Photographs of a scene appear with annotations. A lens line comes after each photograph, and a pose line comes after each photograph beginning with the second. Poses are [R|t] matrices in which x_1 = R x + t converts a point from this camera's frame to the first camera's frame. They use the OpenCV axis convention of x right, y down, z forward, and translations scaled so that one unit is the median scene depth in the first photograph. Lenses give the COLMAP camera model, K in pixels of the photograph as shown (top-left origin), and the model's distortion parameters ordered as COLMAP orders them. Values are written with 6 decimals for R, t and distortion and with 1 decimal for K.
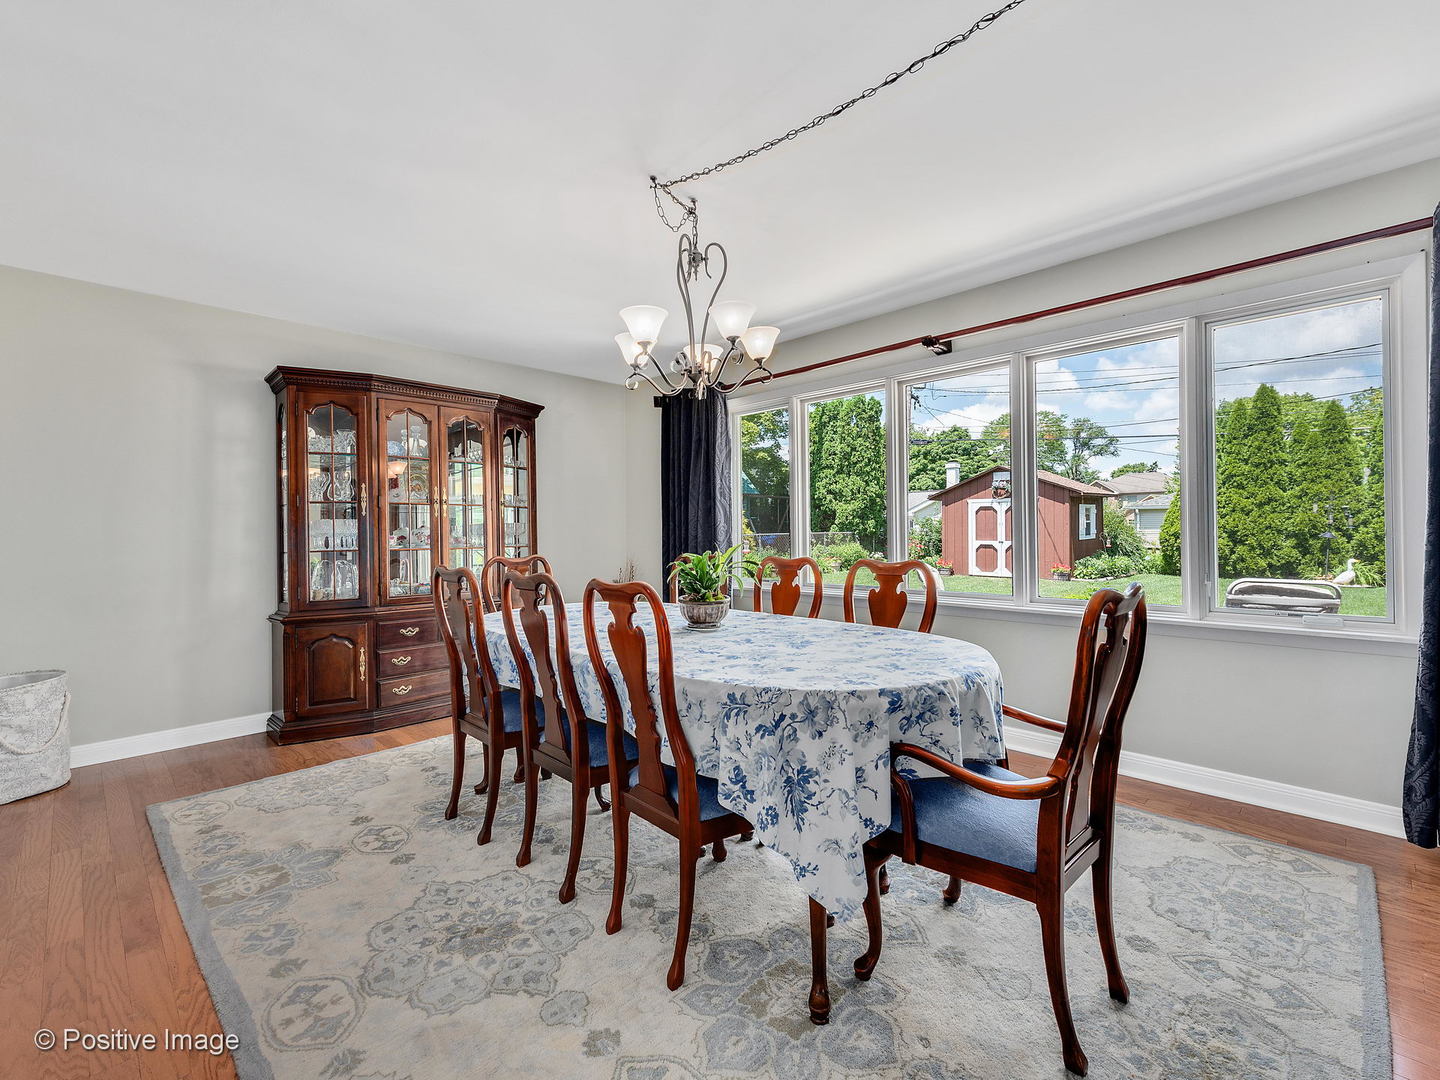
lens RADIAL K [[639.0, 0, 715.4], [0, 639.0, 529.5], [0, 0, 1]] dist [0.009499, -0.000374]
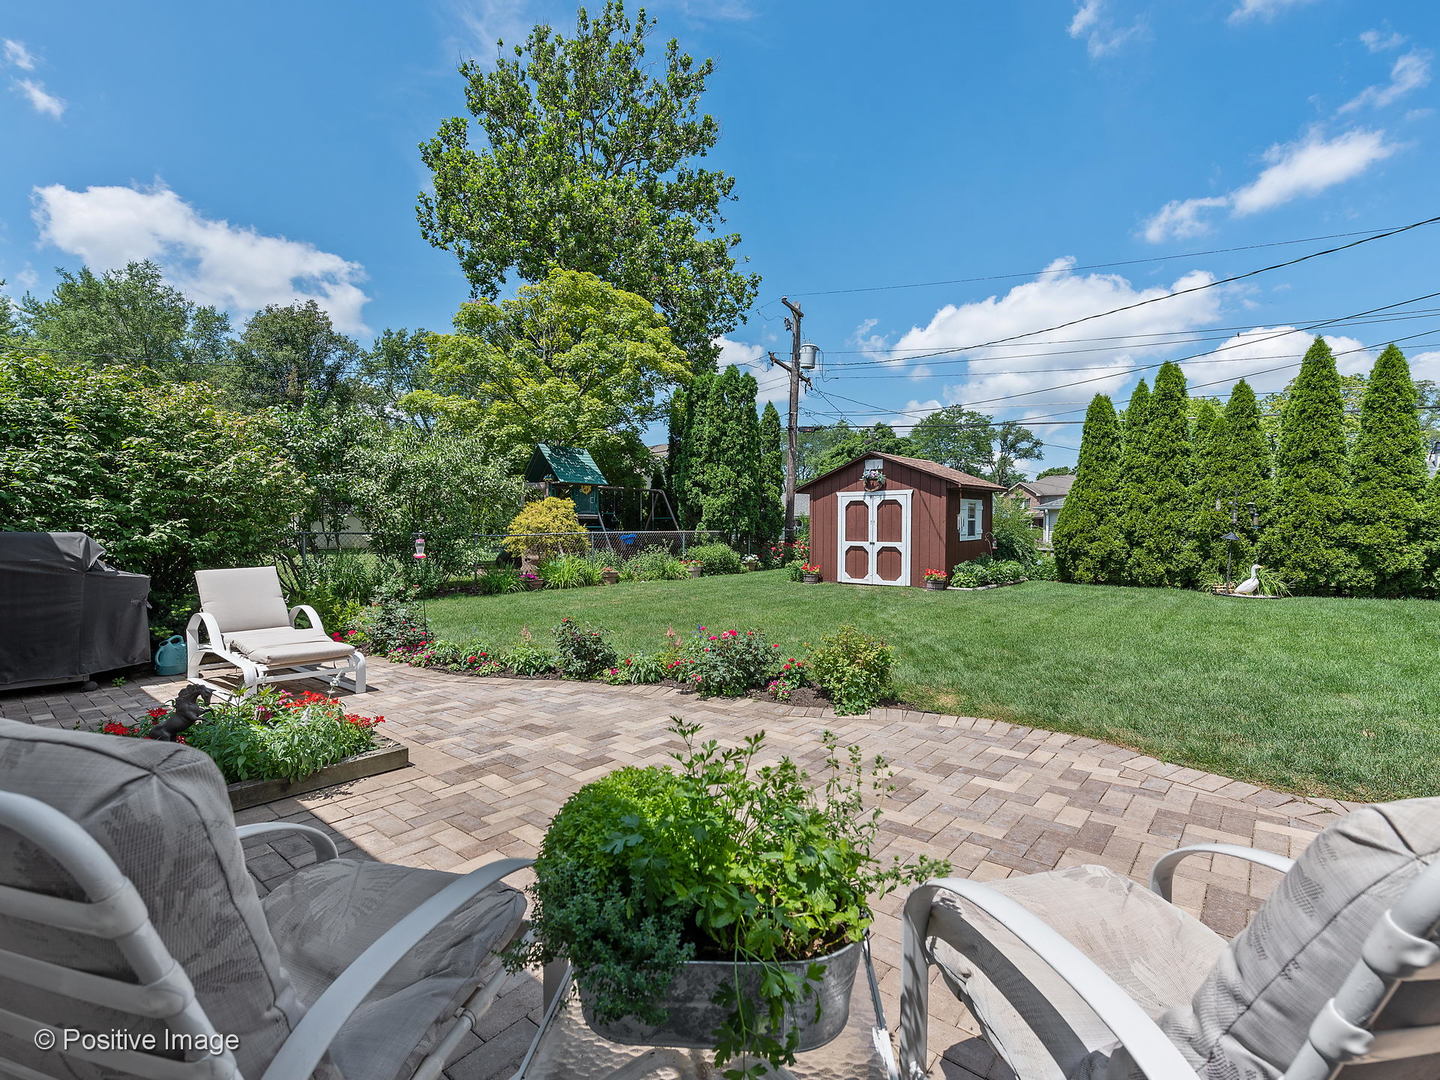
lens RADIAL K [[644.4, 0, 721.5], [0, 644.4, 549.5], [0, 0, 1]] dist [0.017984, -0.000528]
pose [[0.995105, 0.002755, 0.098782, 0.165422], [-0.005909, 0.999481, 0.031655, 0.002093], [-0.098643, -0.032084, 0.994606, 0.177586]]
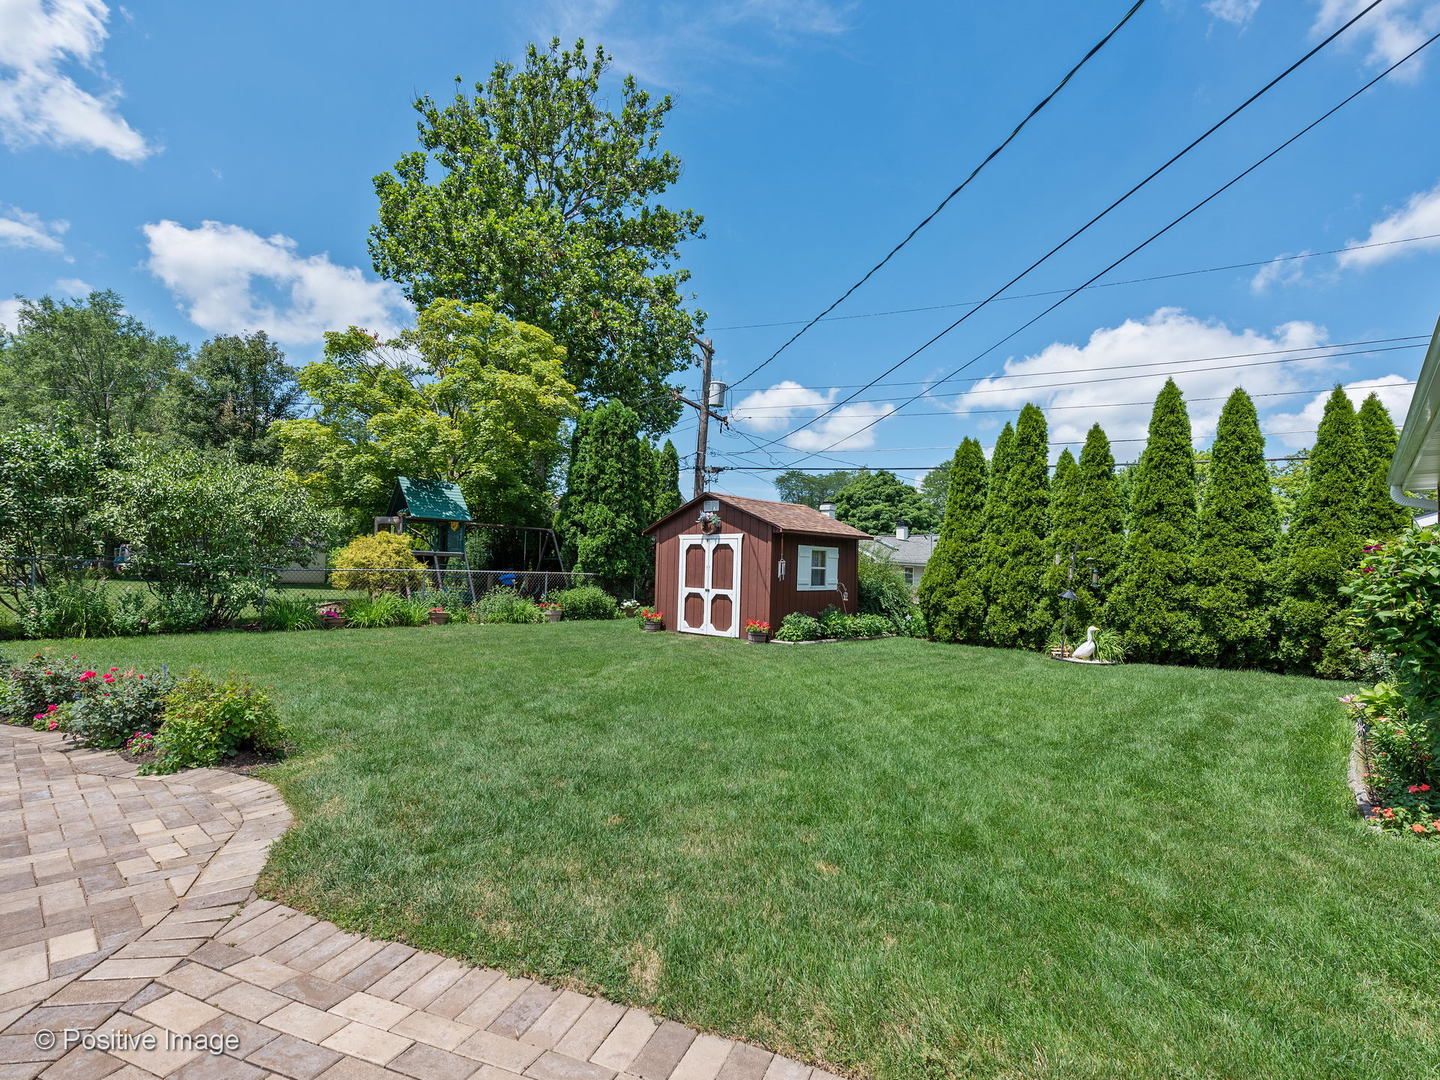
lens RADIAL K [[665.3, 0, 726.7], [0, 665.3, 572.0], [0, 0, 1]] dist [0.018658, 0.000080]
pose [[0.997676, 0.037051, 0.057175, 0.422392], [-0.036796, 0.999308, -0.005502, 0.000901], [-0.057339, 0.003385, 0.998349, 0.188476]]
